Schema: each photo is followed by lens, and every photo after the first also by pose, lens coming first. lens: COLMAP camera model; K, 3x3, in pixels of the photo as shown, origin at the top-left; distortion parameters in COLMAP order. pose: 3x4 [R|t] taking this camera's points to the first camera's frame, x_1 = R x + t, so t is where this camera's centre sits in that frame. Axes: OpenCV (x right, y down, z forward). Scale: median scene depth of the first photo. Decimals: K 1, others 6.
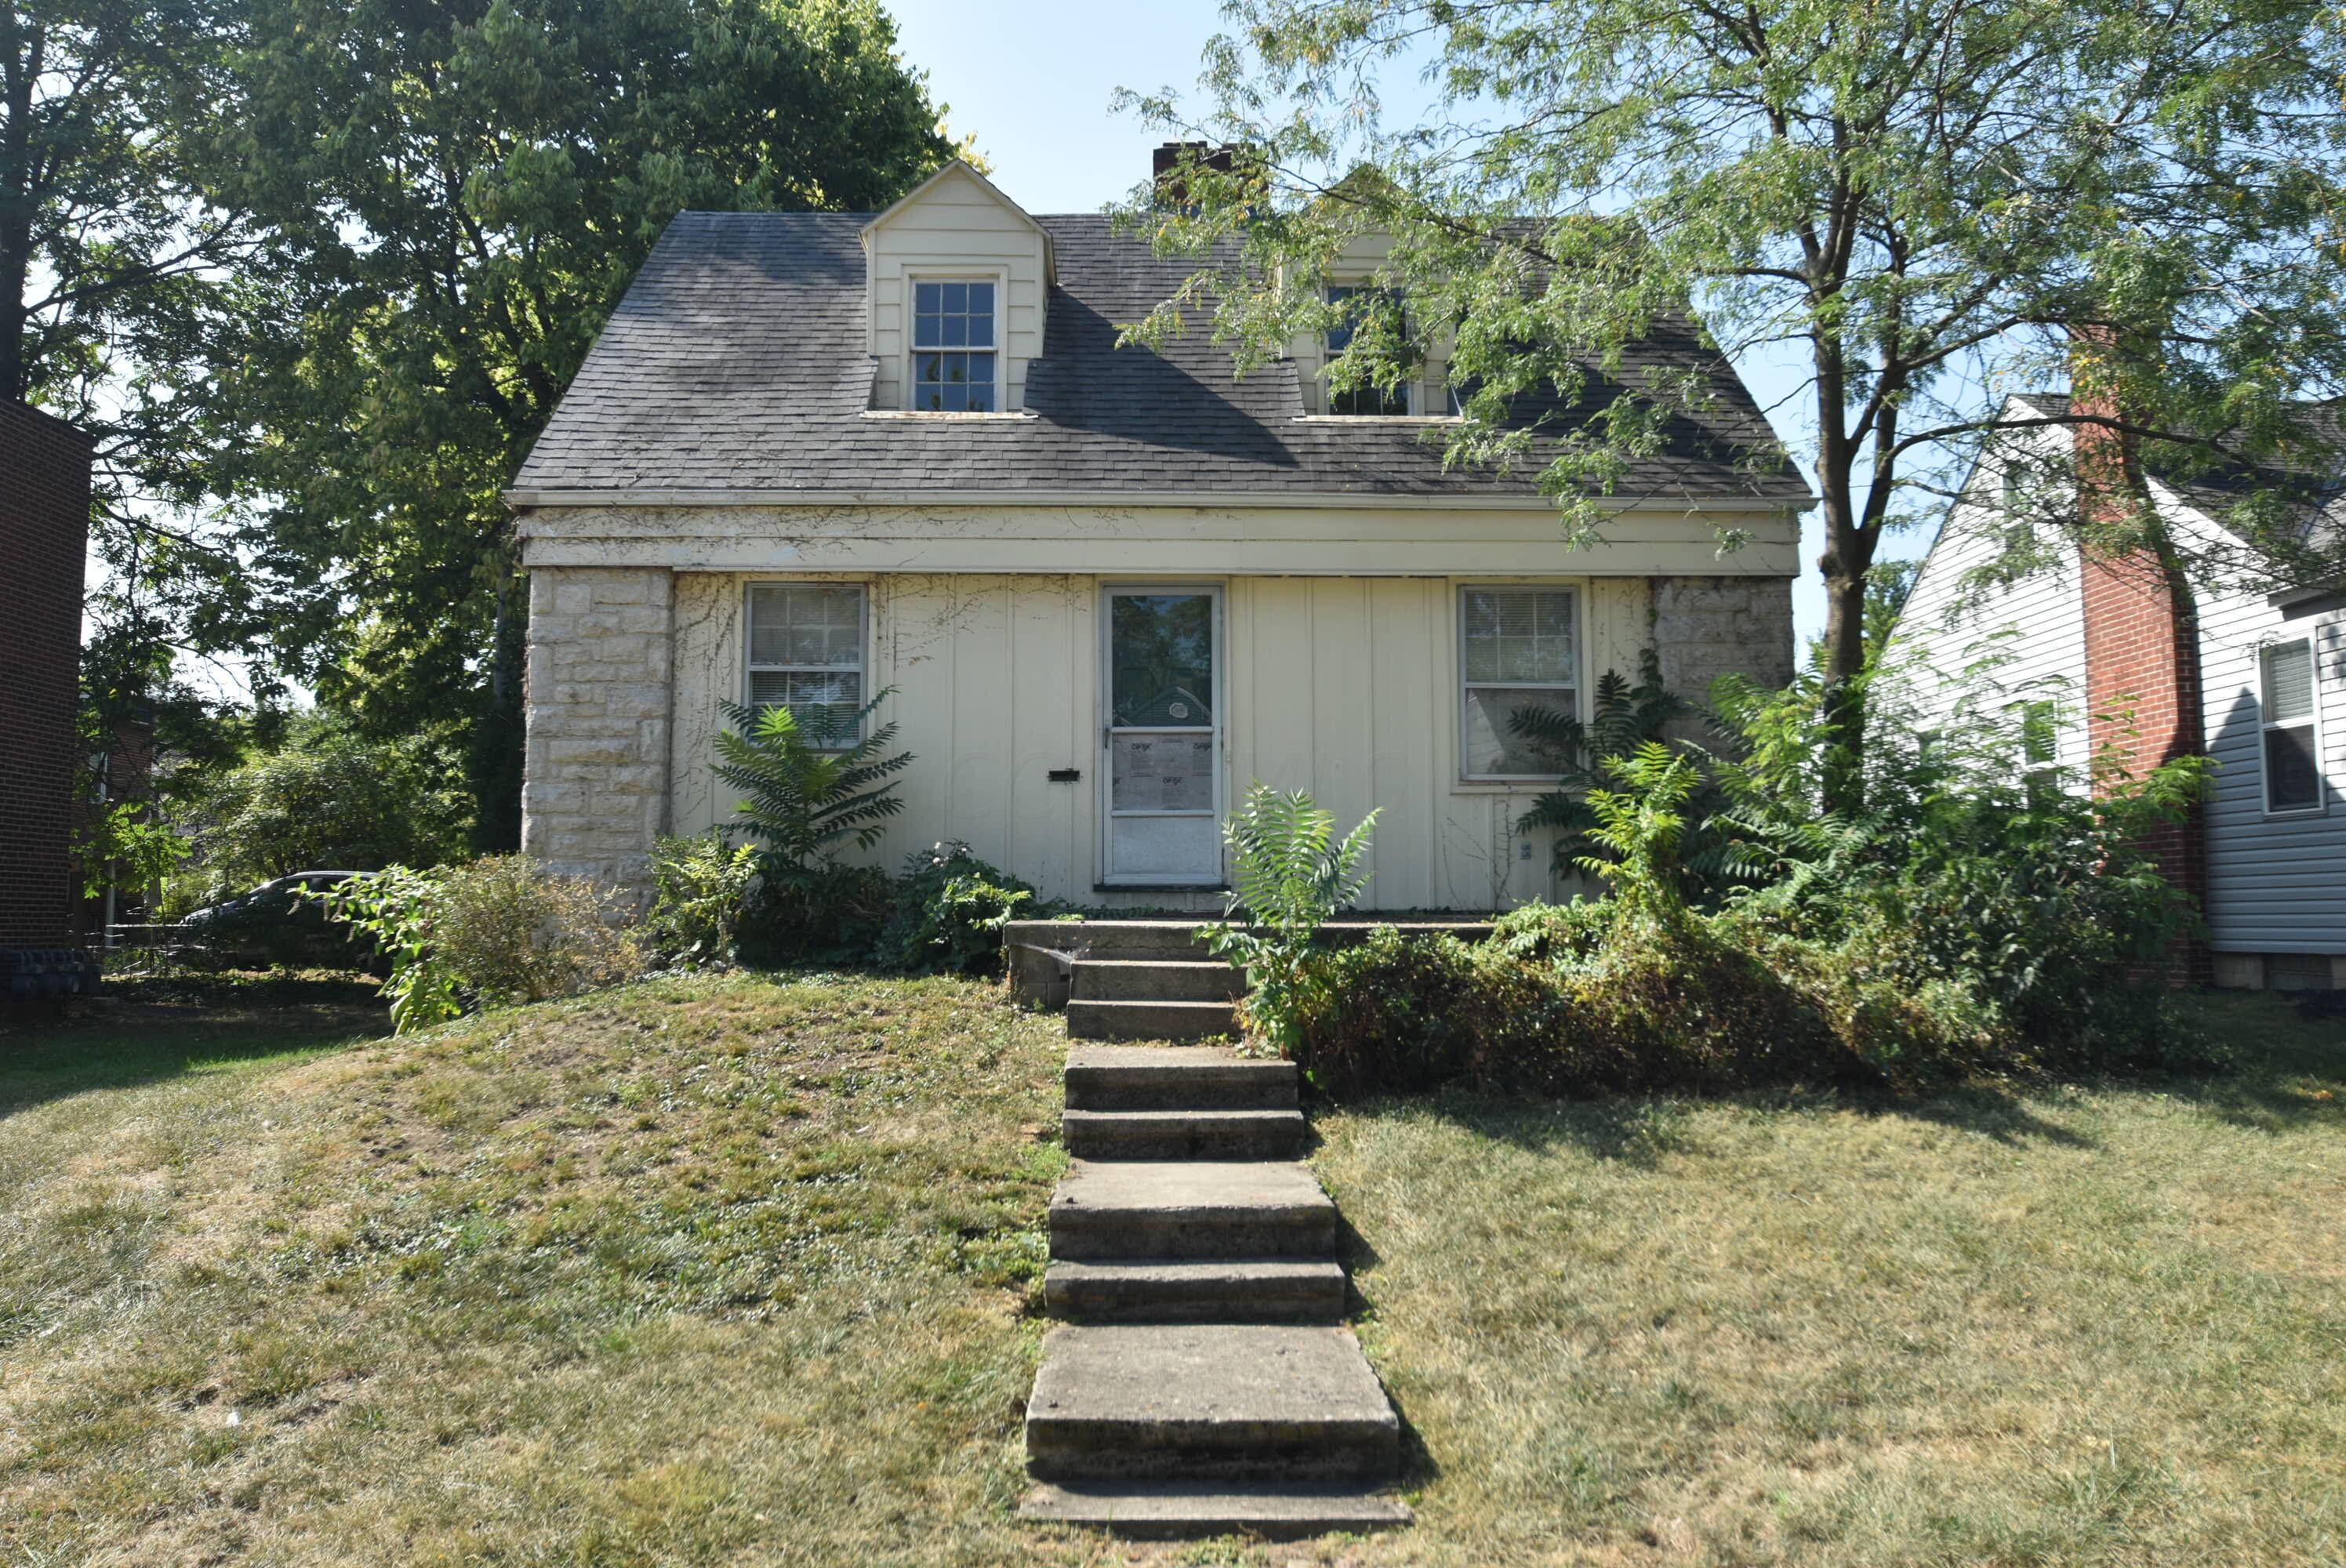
lens RADIAL K [[1880.7, 0, 1173.6], [0, 1880.7, 786.6], [0, 0, 1]] dist [0.008195, -0.000196]
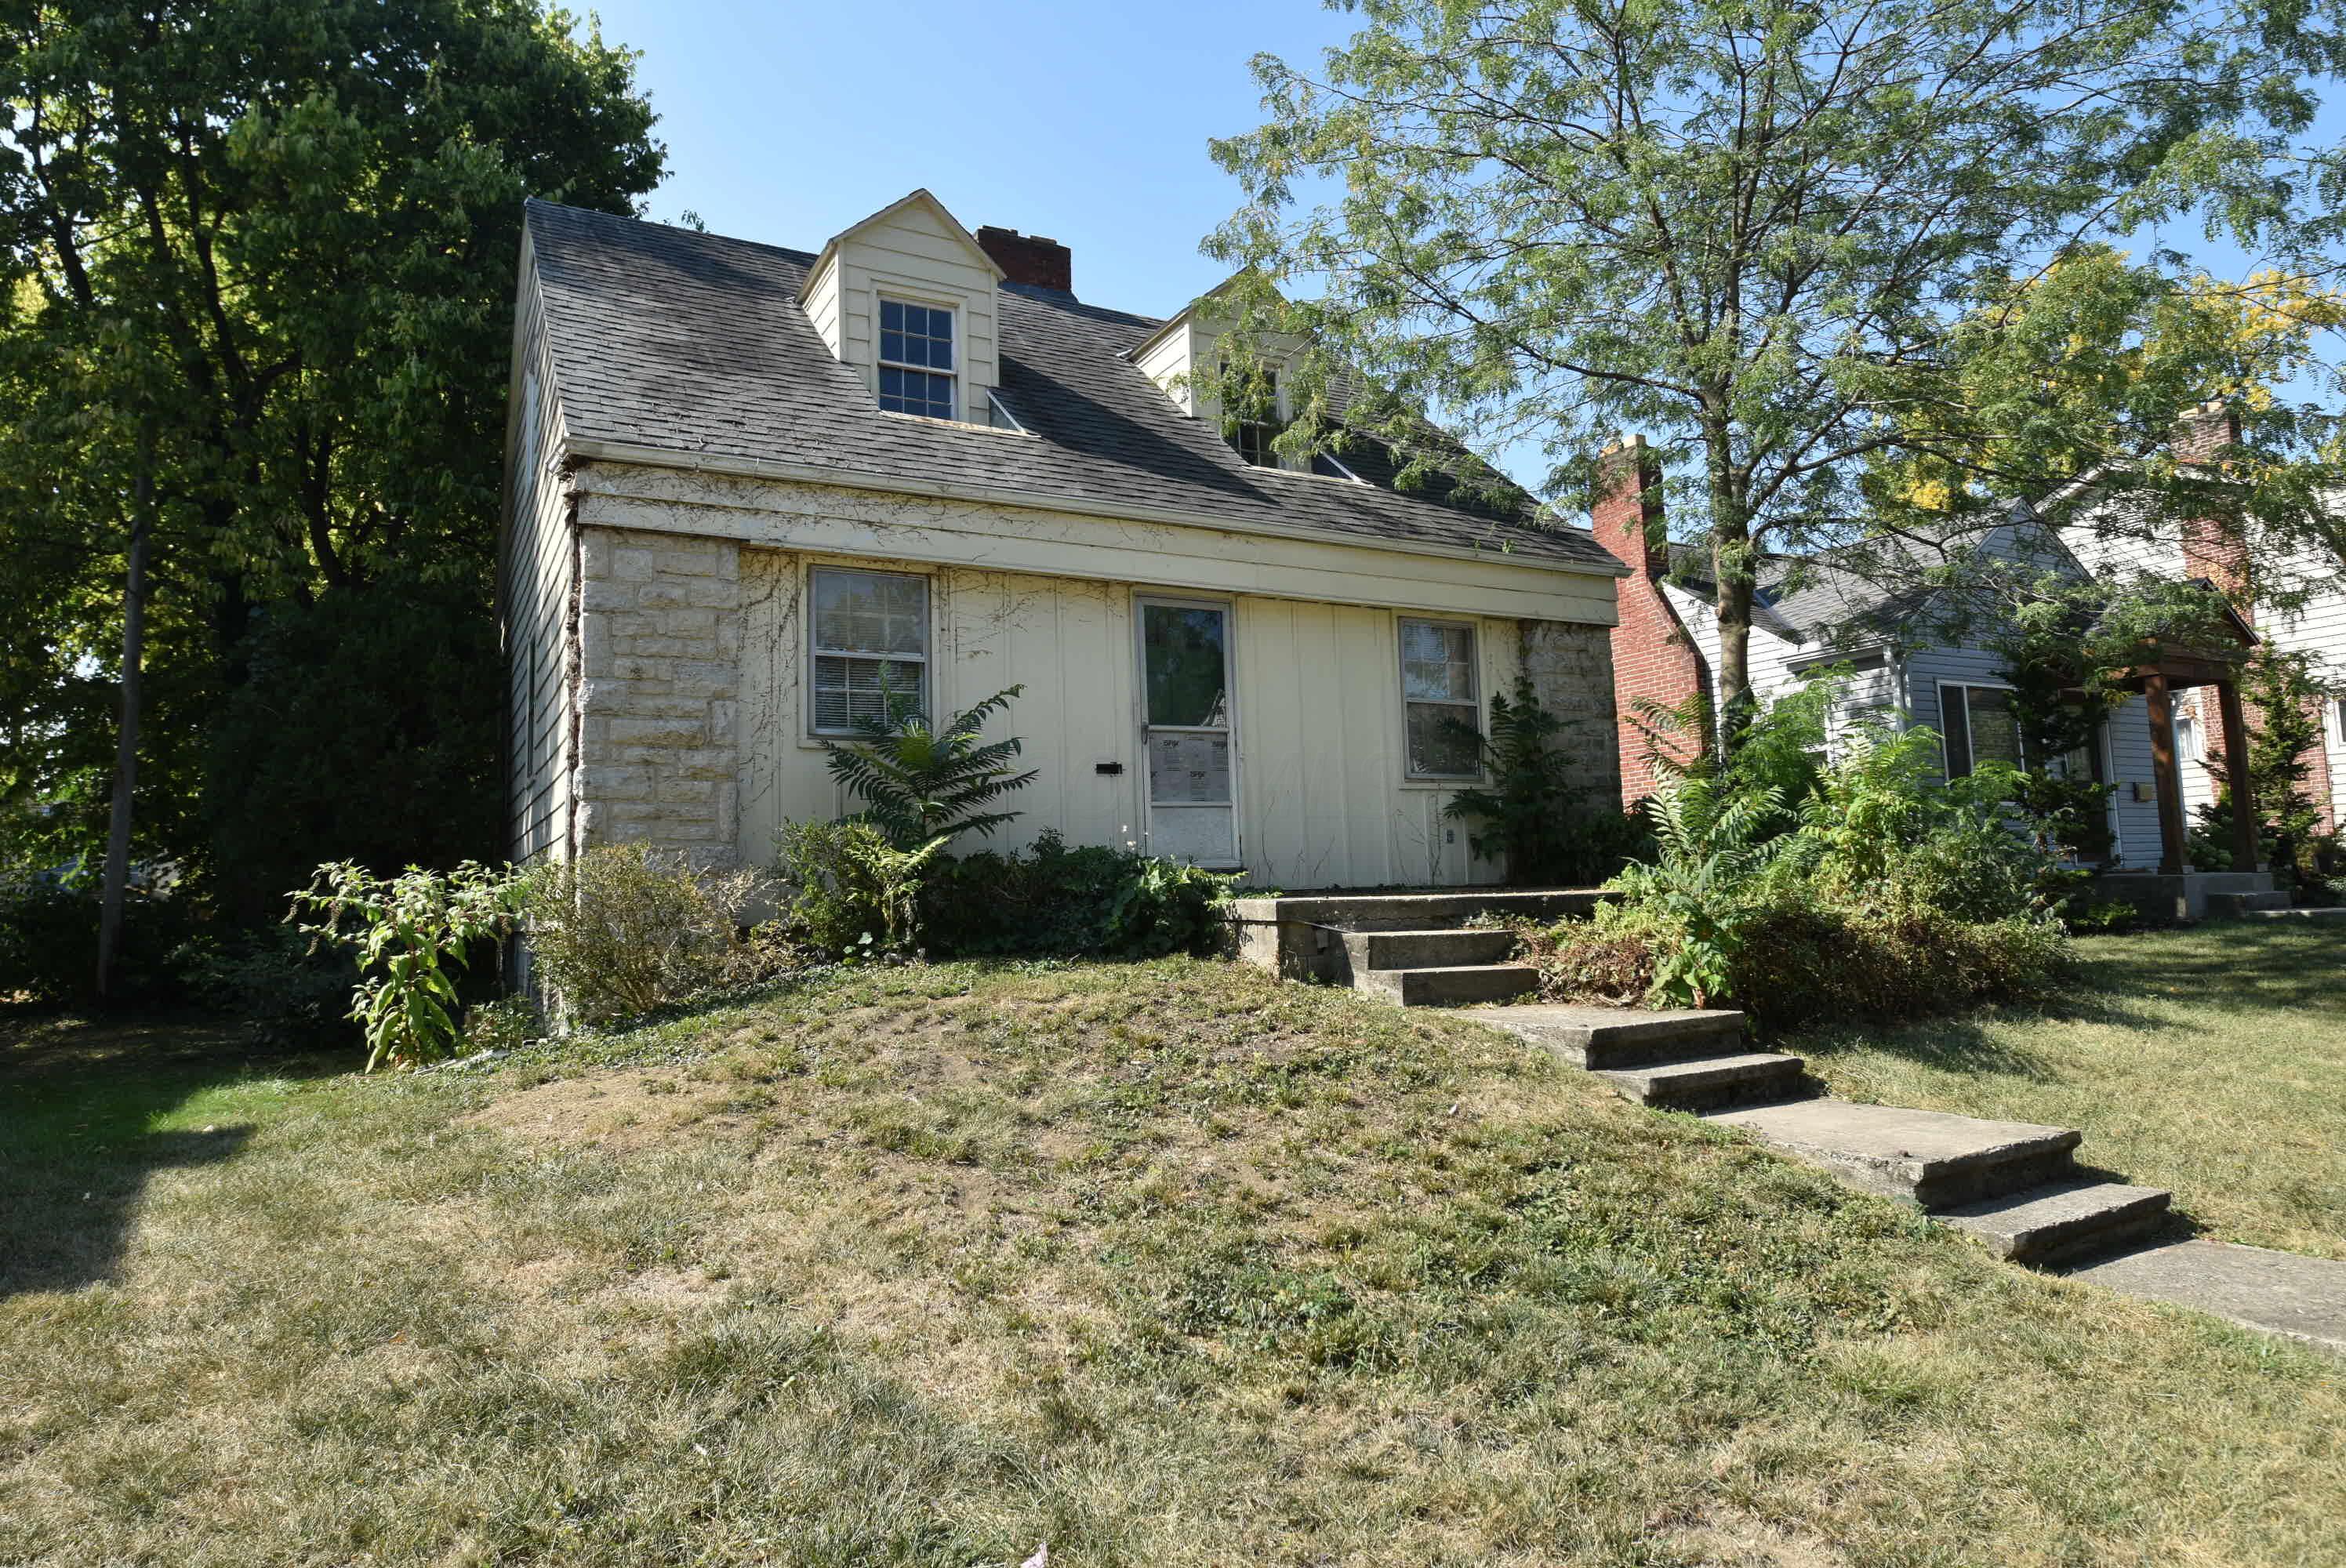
lens RADIAL K [[1433.1, 0, 1165.8], [0, 1433.1, 727.0], [0, 0, 1]] dist [-0.004609, -0.000104]
pose [[0.880152, 0.030769, 0.473693, -0.413542], [0.000451, 0.997842, -0.065653, 0.023790], [-0.474691, 0.057999, 0.878239, 0.272011]]
